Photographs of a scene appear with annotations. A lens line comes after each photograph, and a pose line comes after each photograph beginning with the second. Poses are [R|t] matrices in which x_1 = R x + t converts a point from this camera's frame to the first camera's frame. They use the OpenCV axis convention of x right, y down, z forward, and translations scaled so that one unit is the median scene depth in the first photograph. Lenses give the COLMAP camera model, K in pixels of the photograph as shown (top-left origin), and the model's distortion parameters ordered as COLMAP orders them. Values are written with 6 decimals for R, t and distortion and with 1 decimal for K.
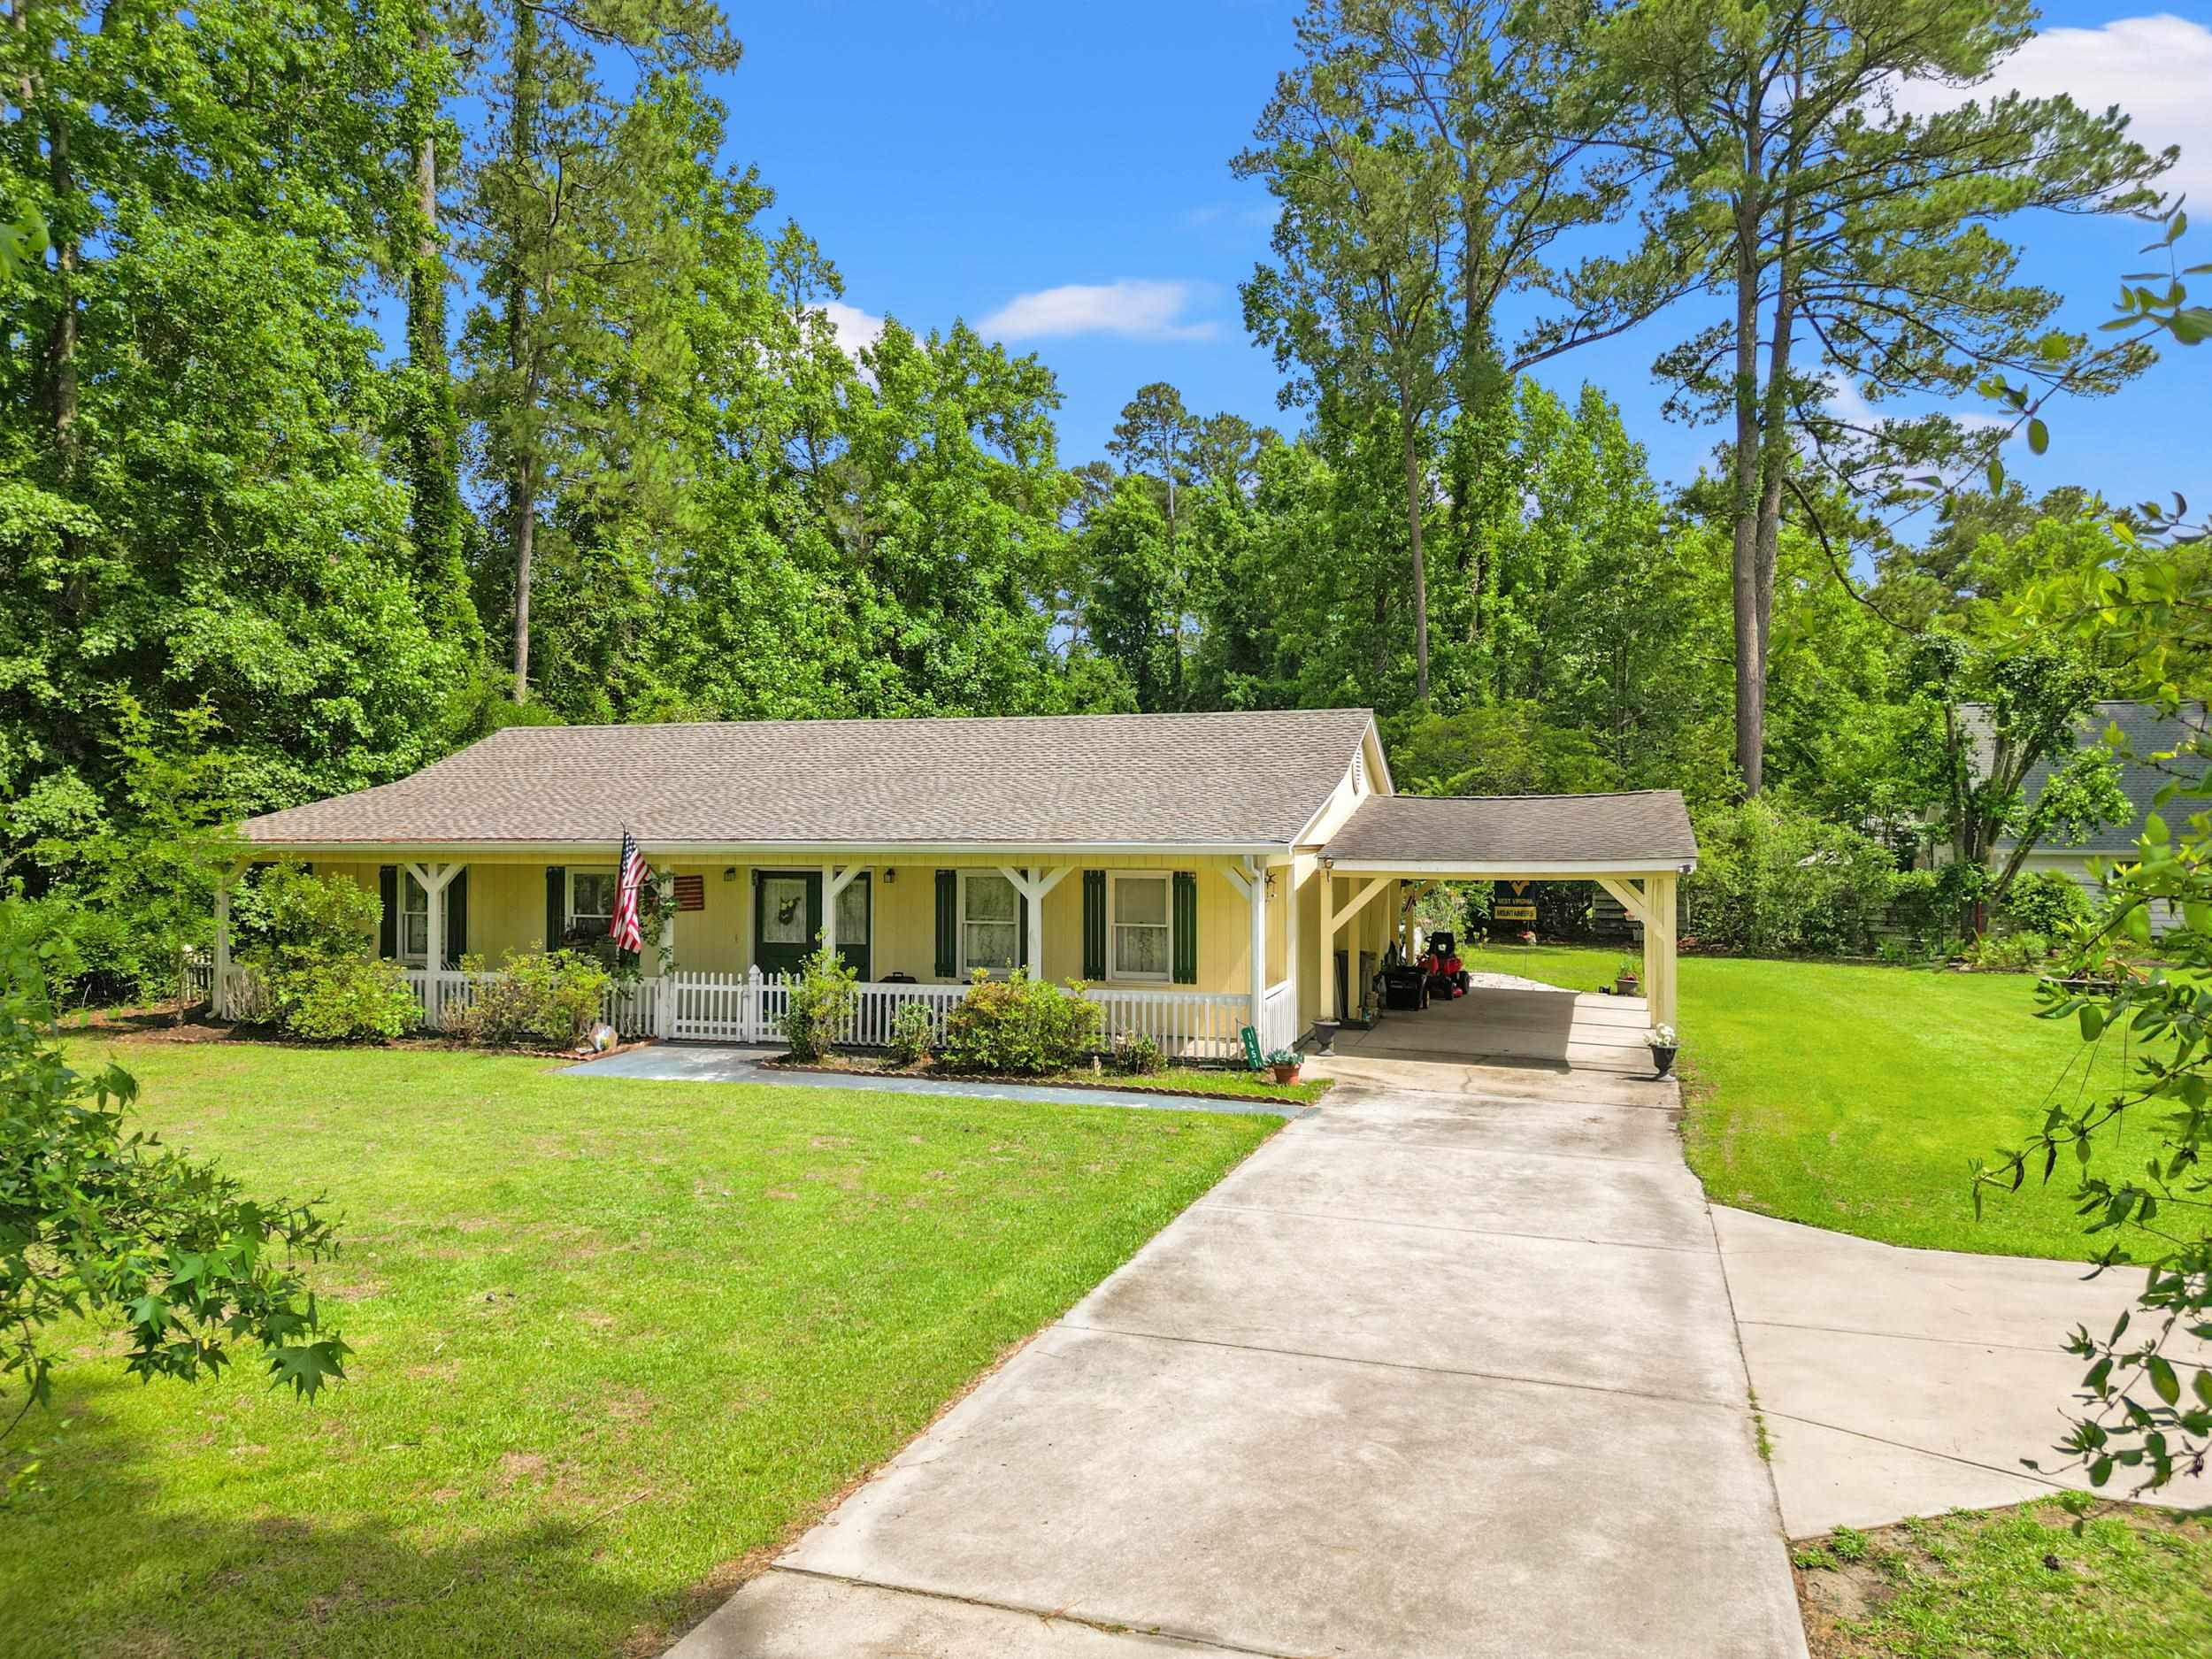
lens RADIAL K [[1538.3, 0, 1106.0], [0, 1538.3, 829.5], [0, 0, 1]] dist [0.064945, -0.071407]
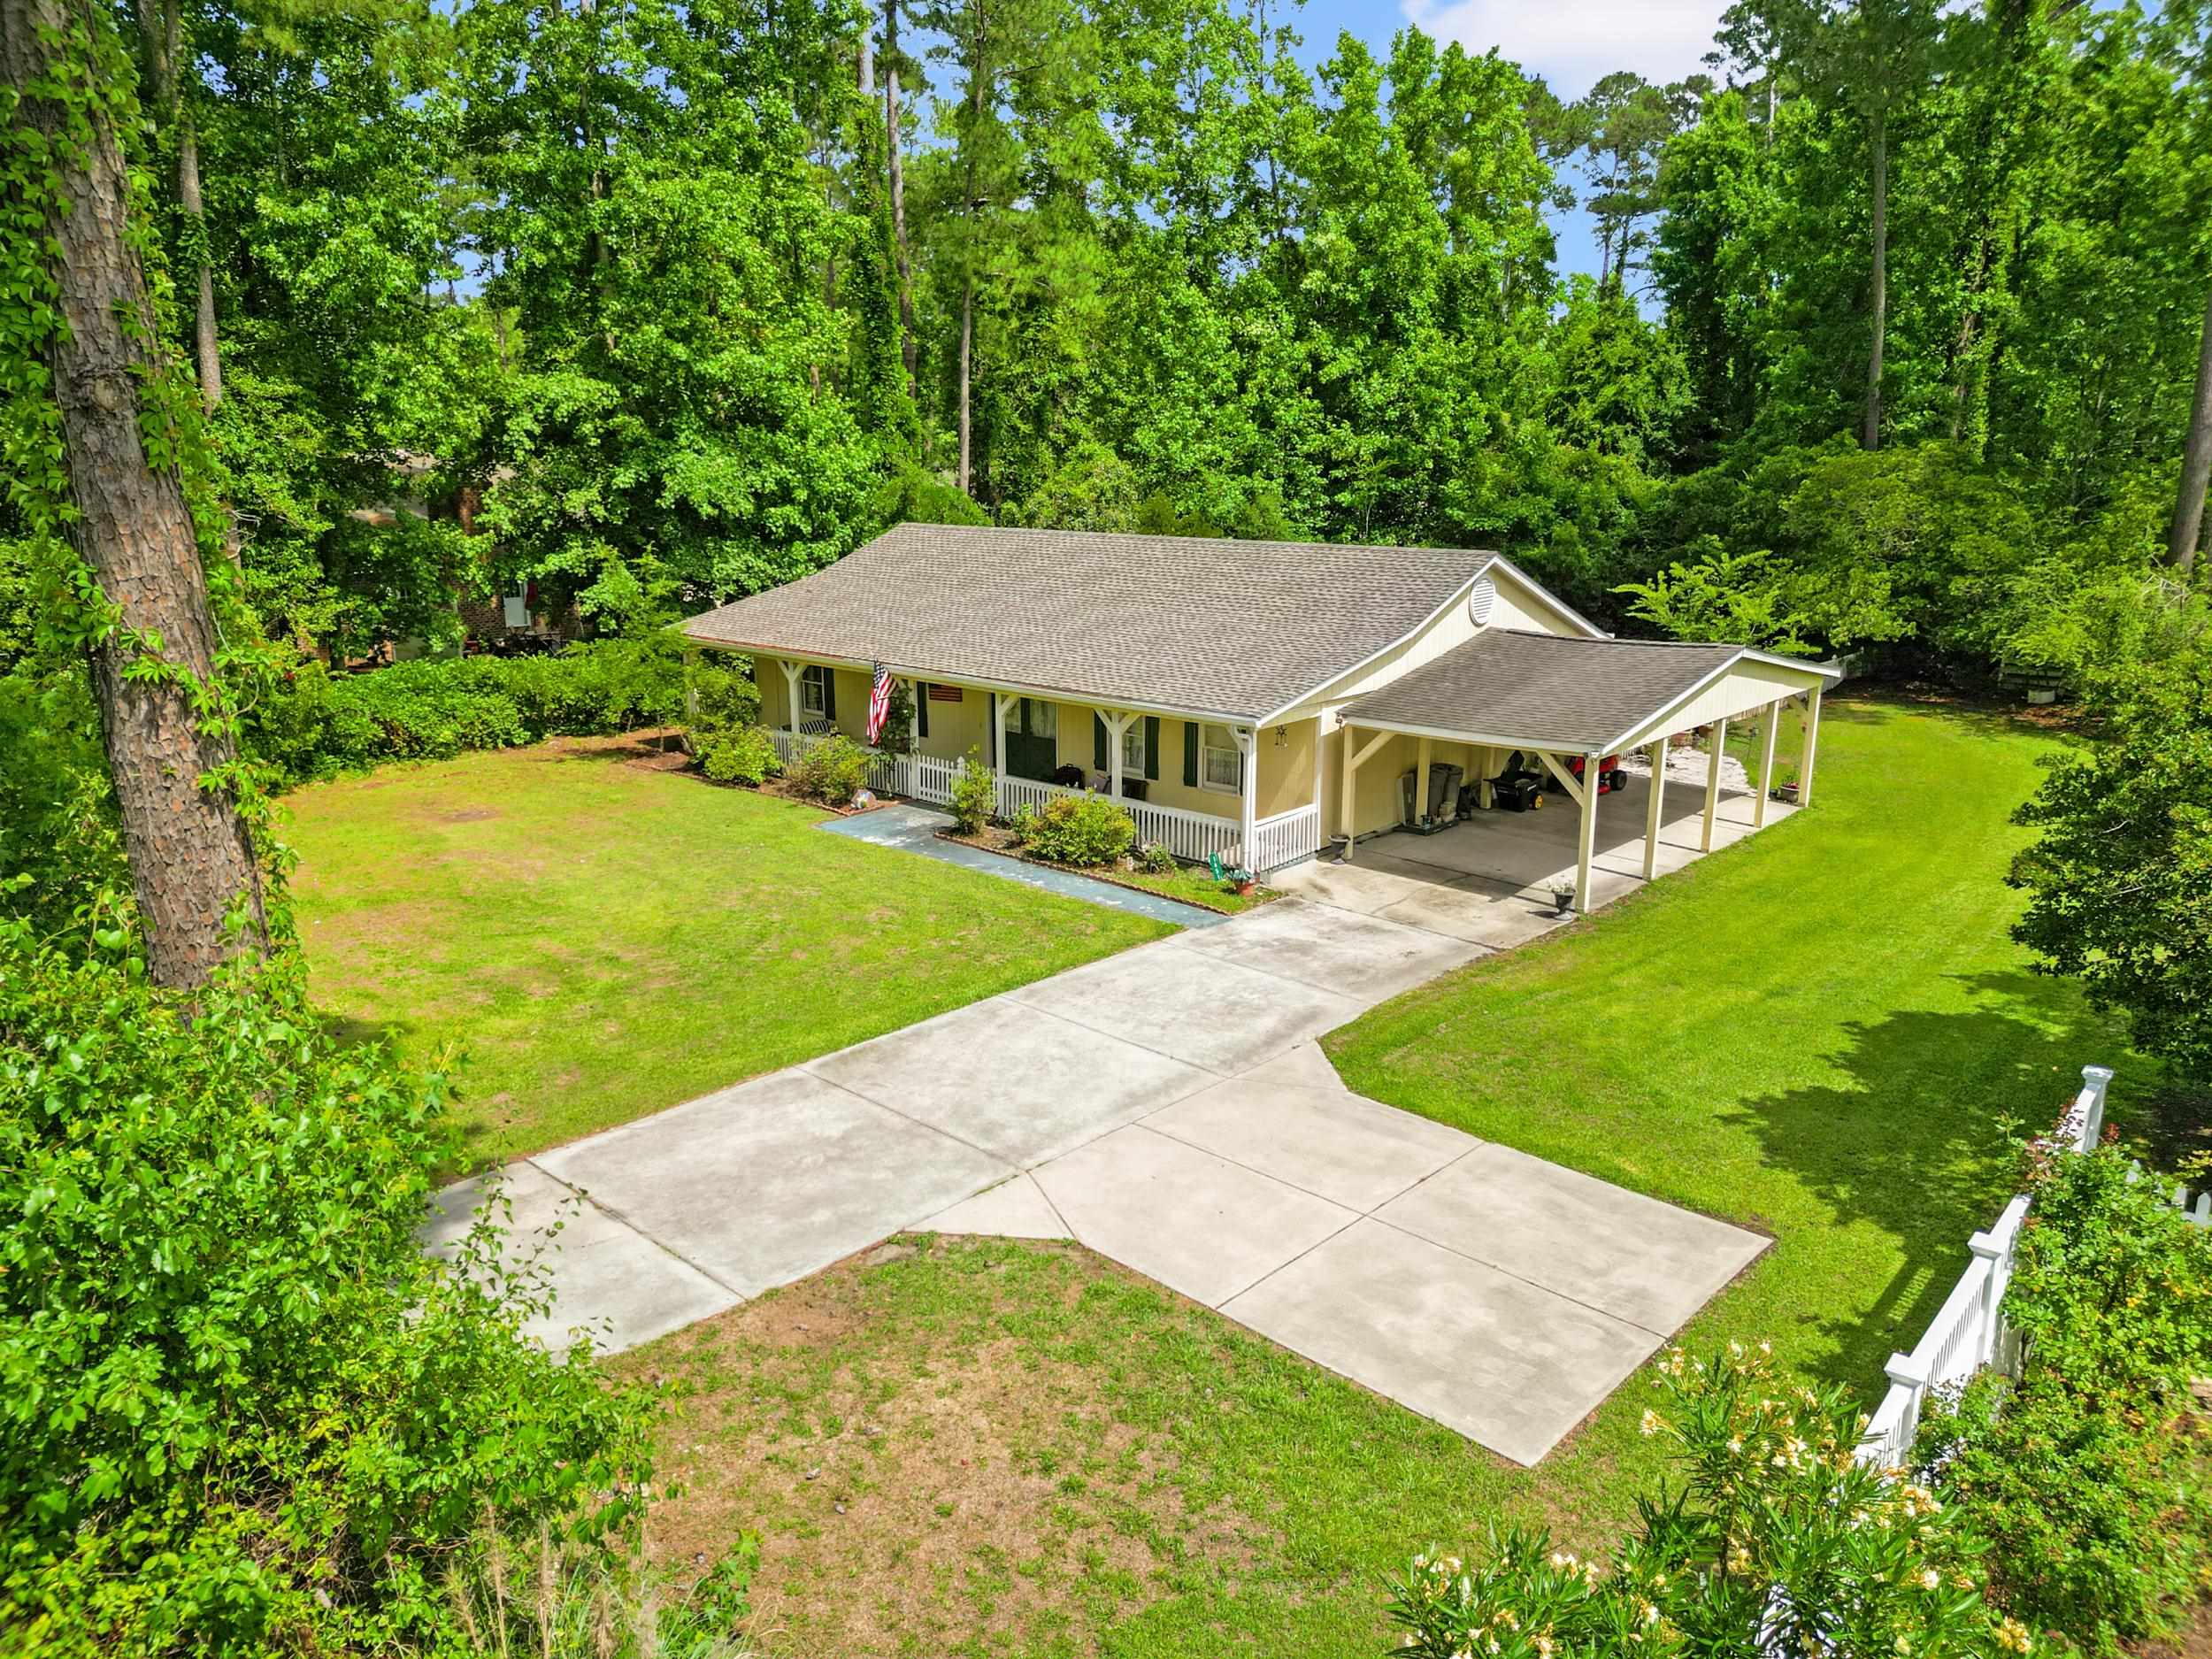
lens RADIAL K [[1523.3, 0, 1106.0], [0, 1523.3, 829.5], [0, 0, 1]] dist [0.093187, -0.124493]
pose [[0.911852, 0.097638, -0.398738, 0.367167], [0.003302, 0.969528, 0.244957, -0.151517], [0.410505, -0.224681, 0.883744, -0.162537]]
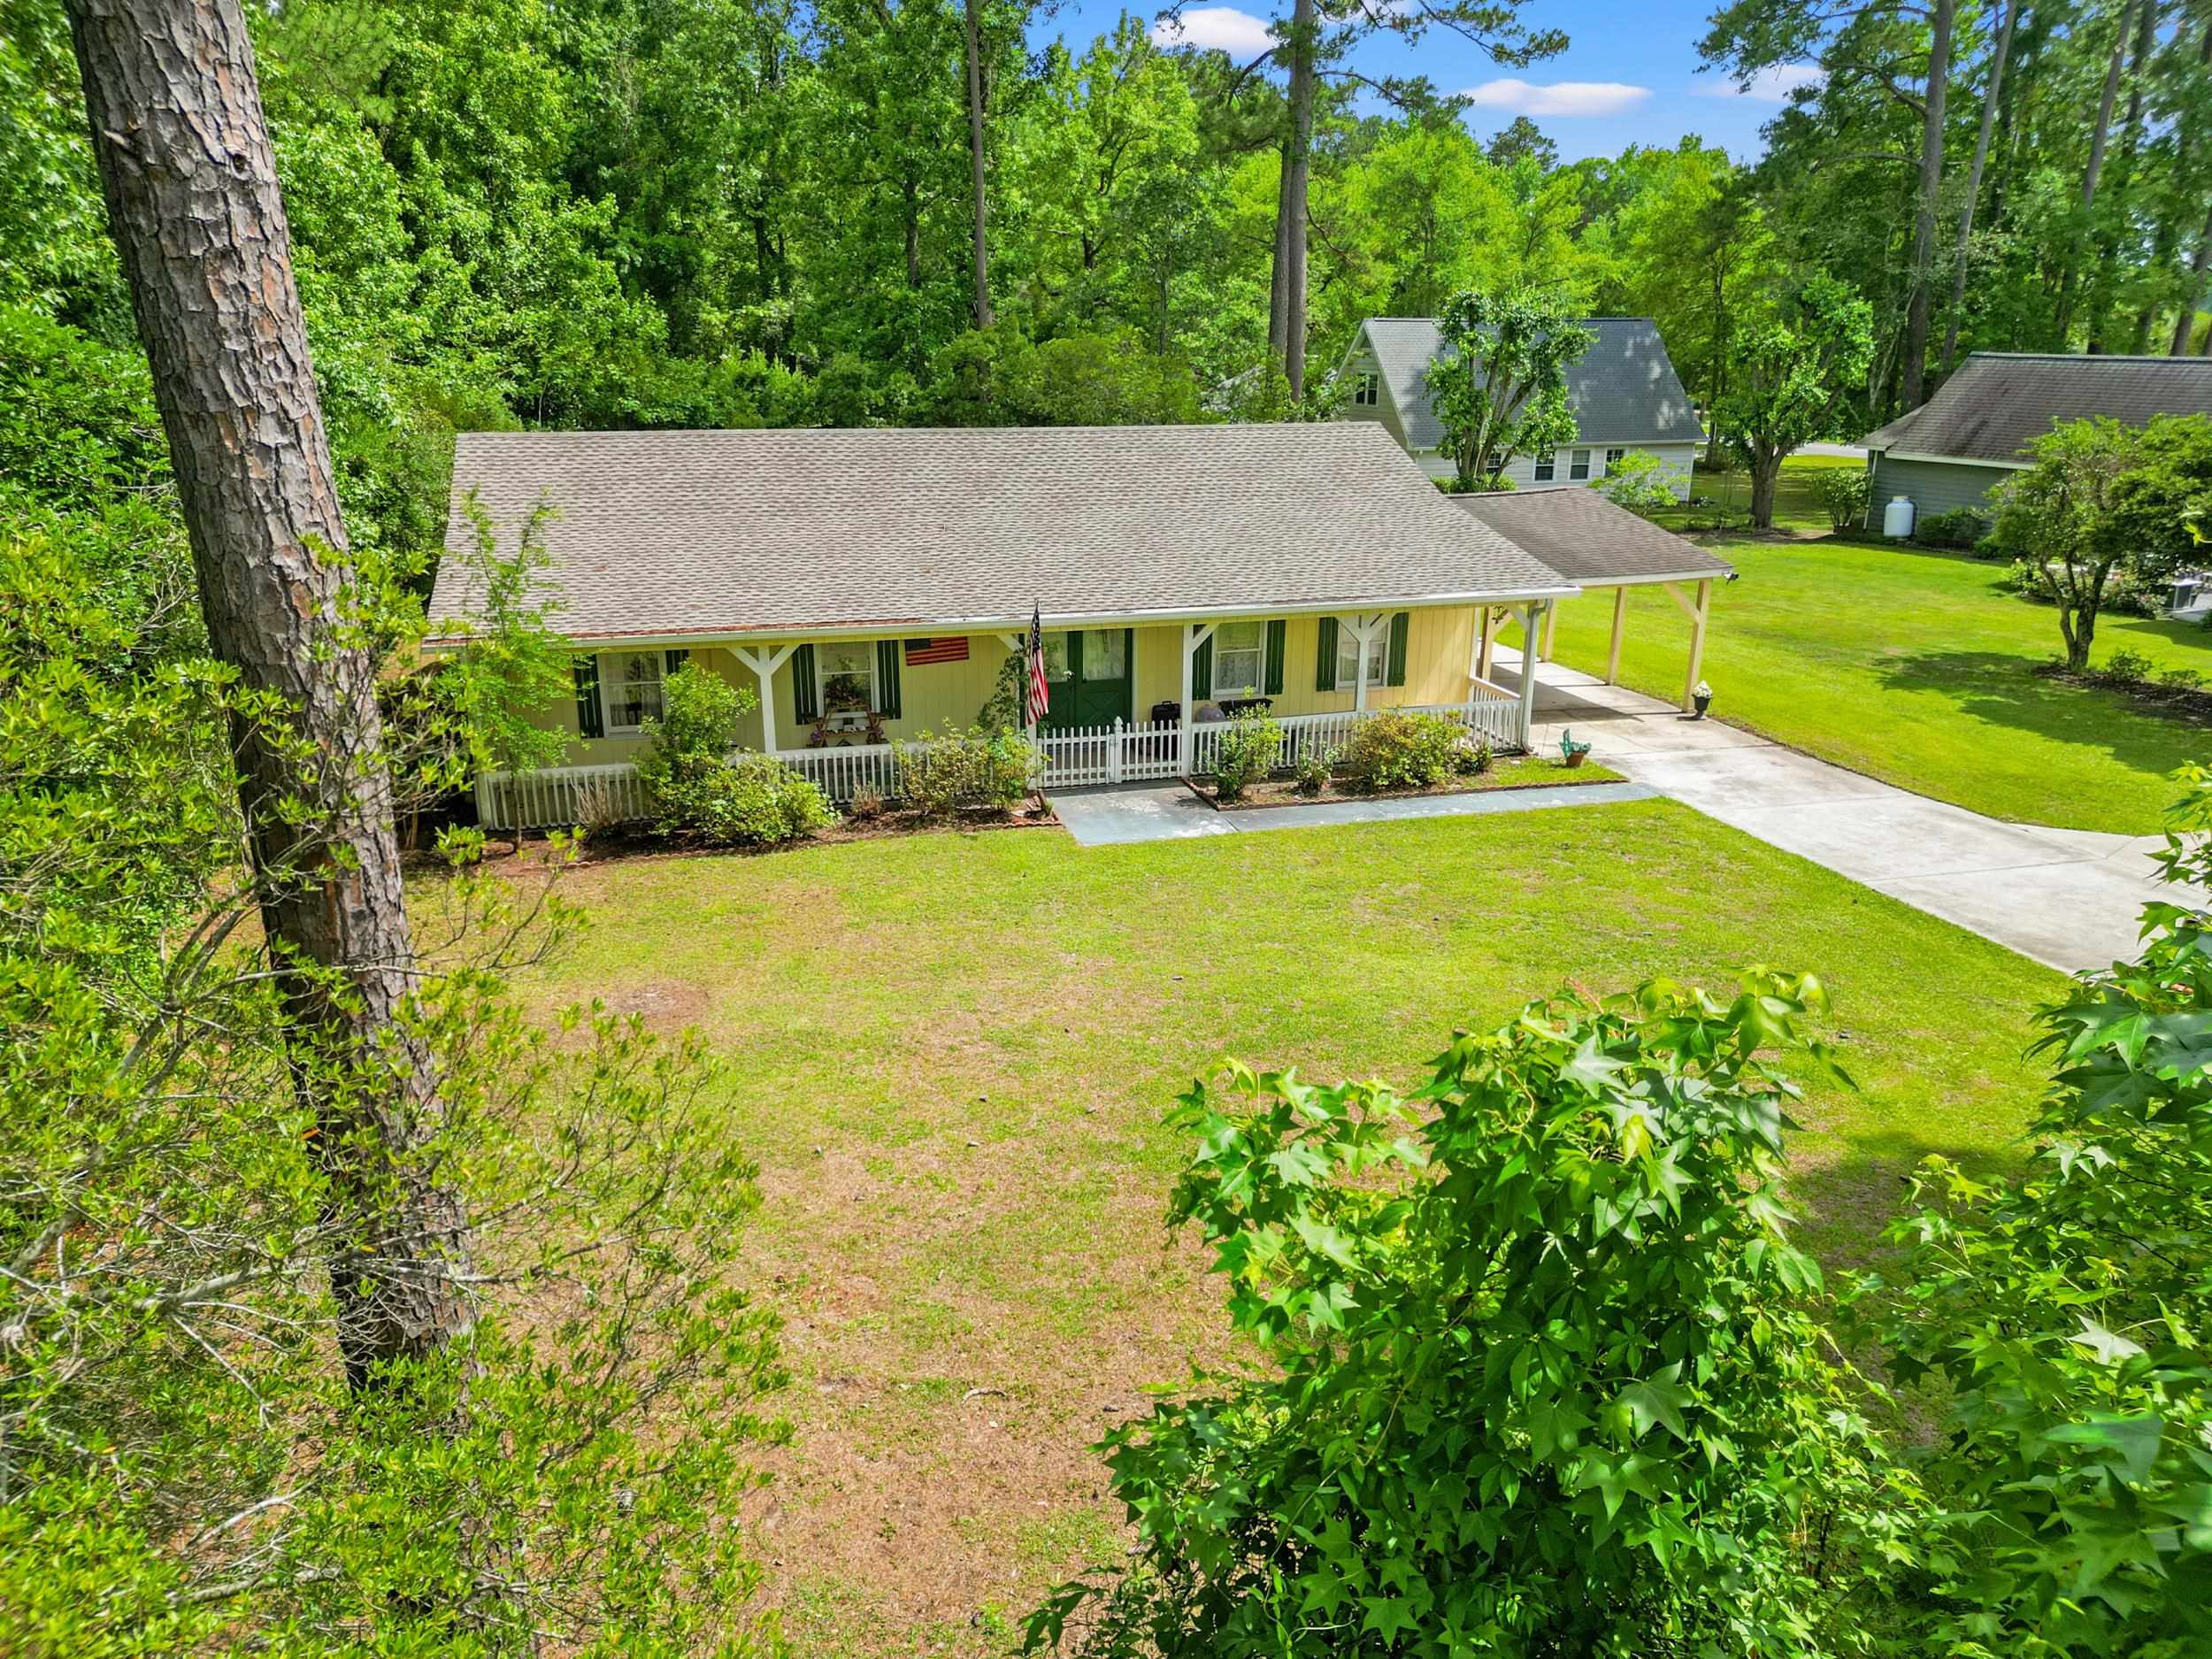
lens RADIAL K [[1523.3, 0, 1106.0], [0, 1523.3, 829.5], [0, 0, 1]] dist [0.093187, -0.124493]
pose [[0.832566, -0.168399, 0.527707, -0.651777], [-0.001311, 0.952067, 0.305887, -0.134009], [-0.553924, -0.255363, 0.792438, 0.086996]]
